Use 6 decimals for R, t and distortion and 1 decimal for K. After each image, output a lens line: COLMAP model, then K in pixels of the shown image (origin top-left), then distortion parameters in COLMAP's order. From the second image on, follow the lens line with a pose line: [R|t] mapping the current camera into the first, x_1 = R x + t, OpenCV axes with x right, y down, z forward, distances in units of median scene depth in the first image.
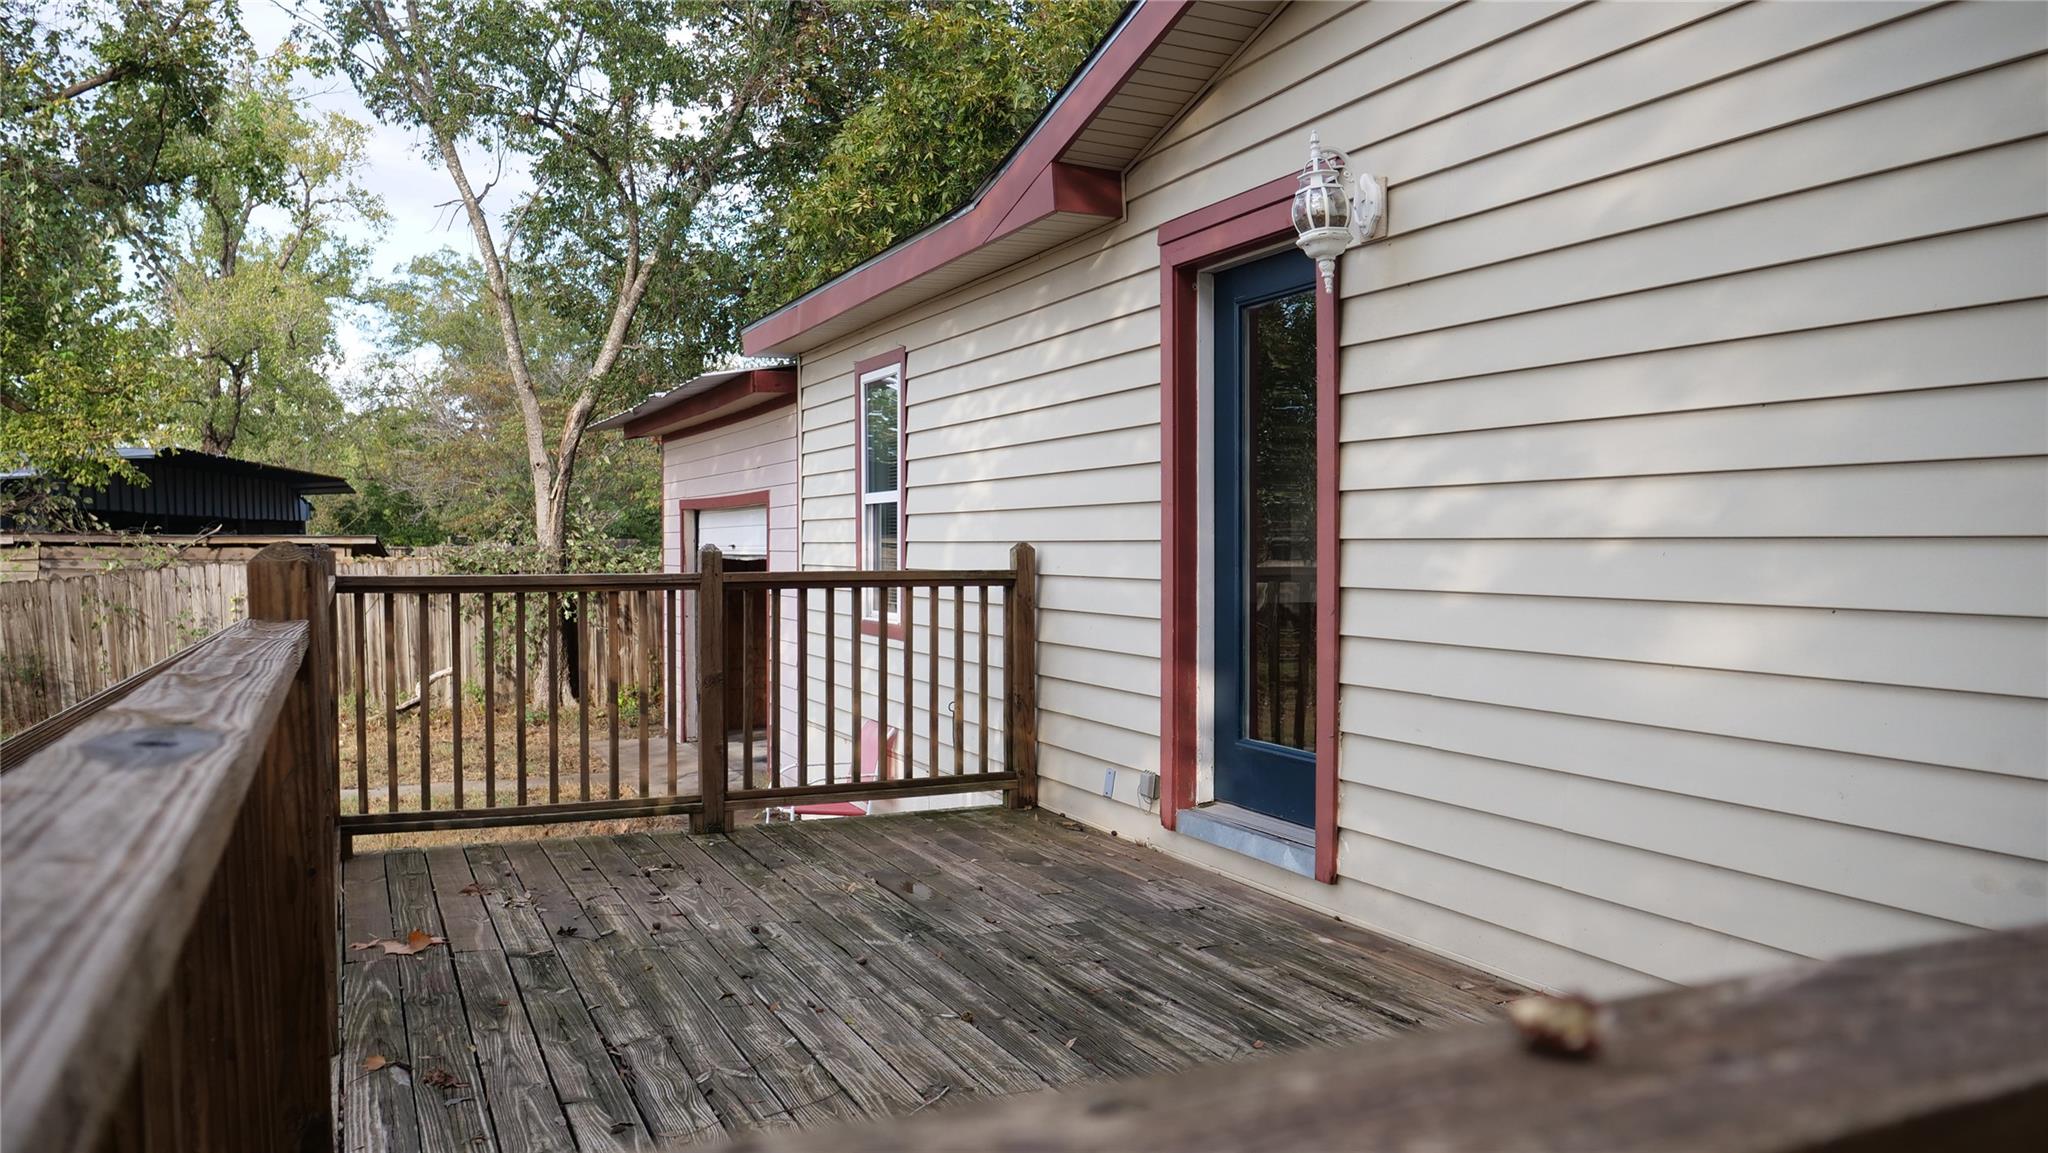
lens RADIAL K [[1472.9, 0, 1022.1], [0, 1472.9, 569.6], [0, 0, 1]] dist [-0.045797, 0.000916]
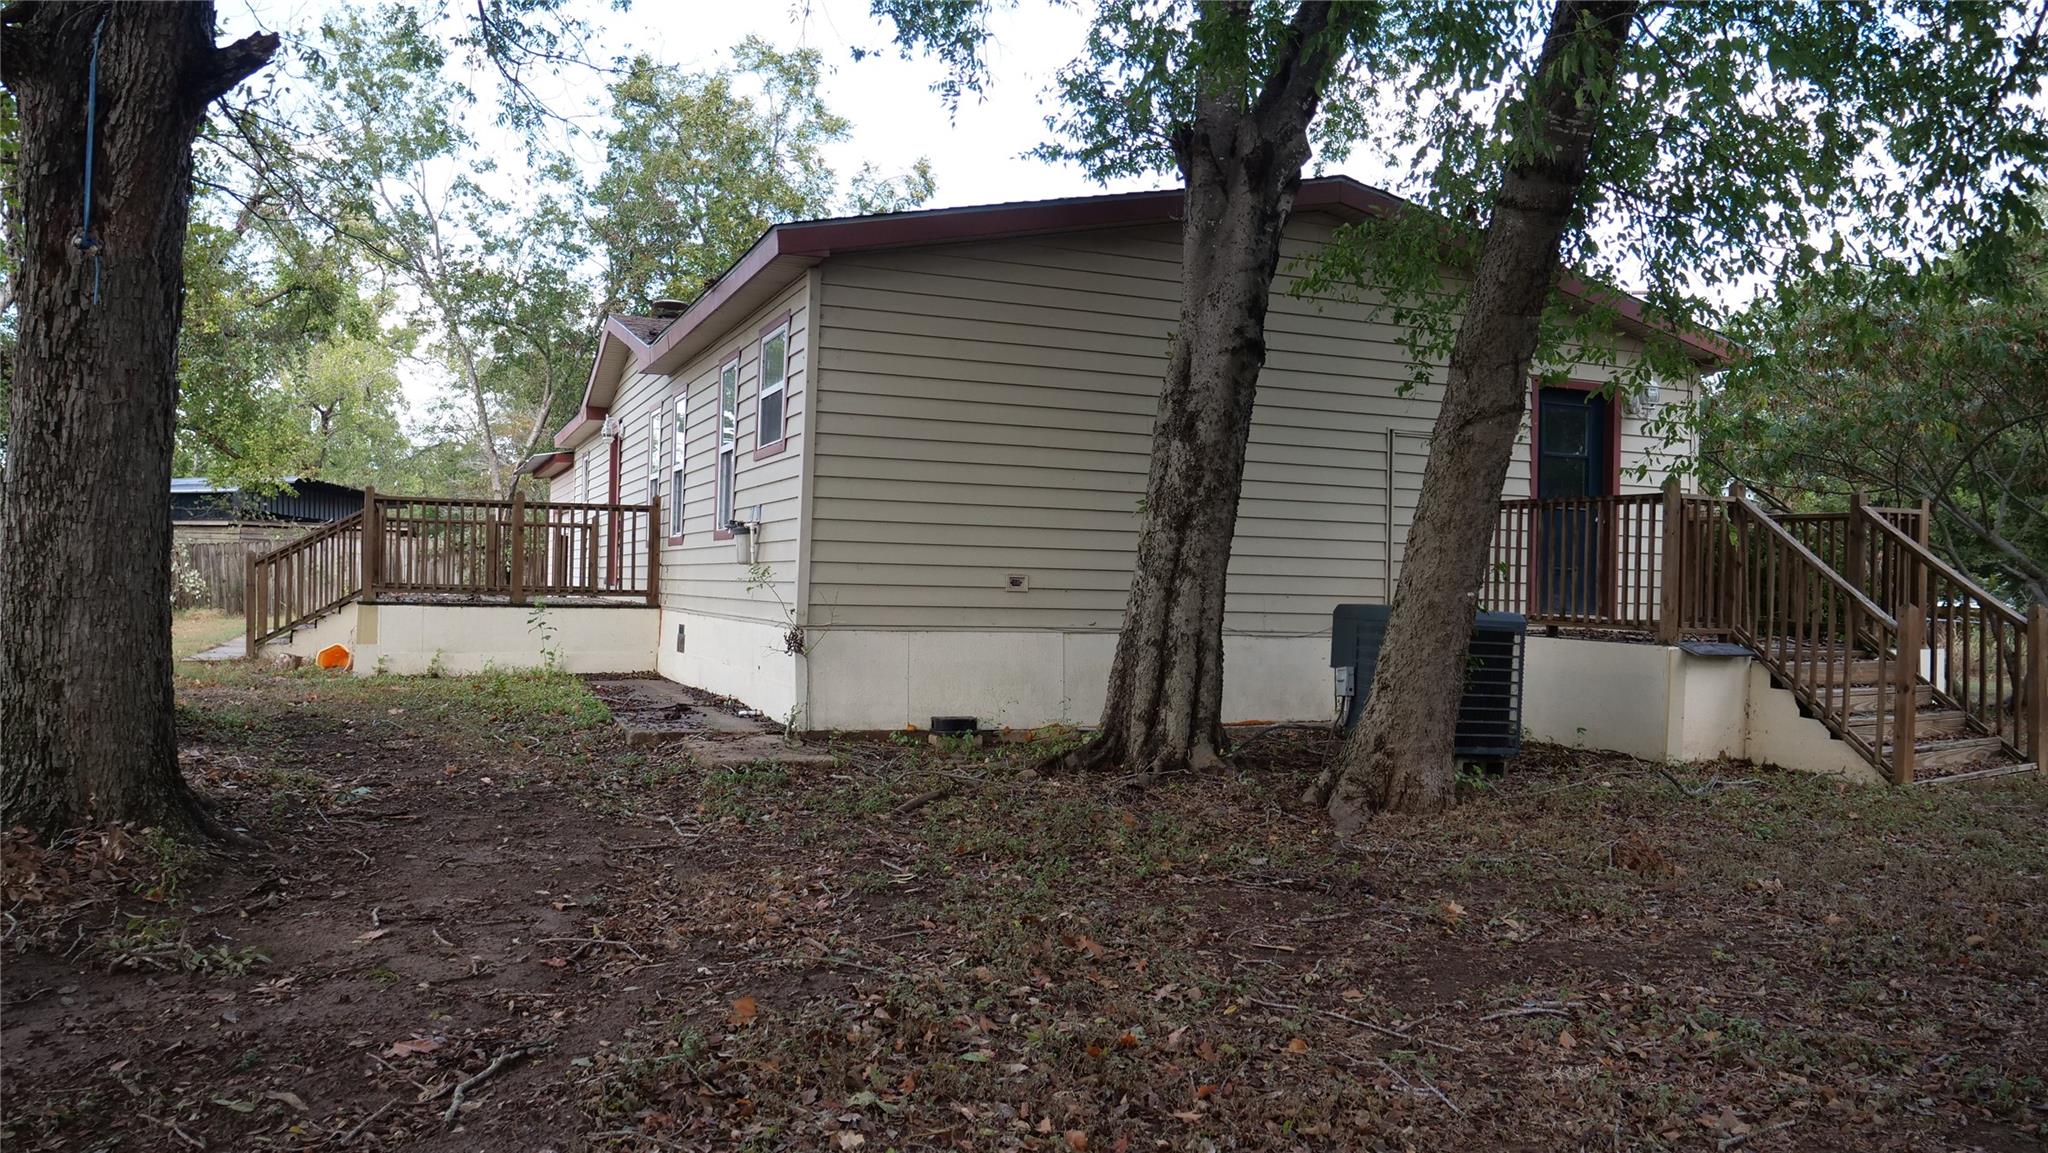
lens RADIAL K [[1472.9, 0, 1022.1], [0, 1472.9, 569.6], [0, 0, 1]] dist [-0.045797, 0.000916]
pose [[0.999199, 0.003478, -0.039858, 0.073093], [-0.004448, 0.999695, -0.024290, 0.016414], [0.039761, 0.024448, 0.998910, -0.147976]]
